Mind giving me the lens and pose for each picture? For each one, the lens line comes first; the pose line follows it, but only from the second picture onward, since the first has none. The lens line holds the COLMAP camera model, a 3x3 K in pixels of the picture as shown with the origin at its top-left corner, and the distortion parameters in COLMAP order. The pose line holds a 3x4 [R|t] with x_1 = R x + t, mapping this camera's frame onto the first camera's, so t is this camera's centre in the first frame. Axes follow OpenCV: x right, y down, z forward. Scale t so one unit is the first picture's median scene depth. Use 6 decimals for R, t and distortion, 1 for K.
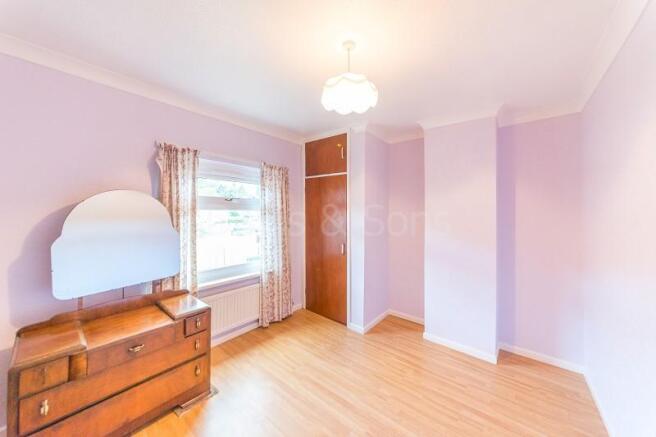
lens RADIAL K [[229.1, 0, 328.3], [0, 229.1, 216.7], [0, 0, 1]] dist [-0.006545, -0.000017]
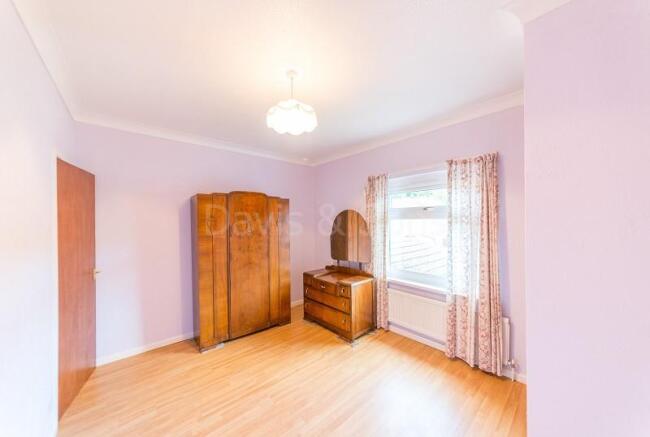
lens RADIAL K [[231.7, 0, 322.4], [0, 231.7, 228.2], [0, 0, 1]] dist [-0.000414, -0.000015]
pose [[-0.167868, 0.025311, -0.985484, 0.653605], [-0.006045, 0.999625, 0.026703, -0.010840], [0.985791, 0.010440, -0.167652, 0.704981]]
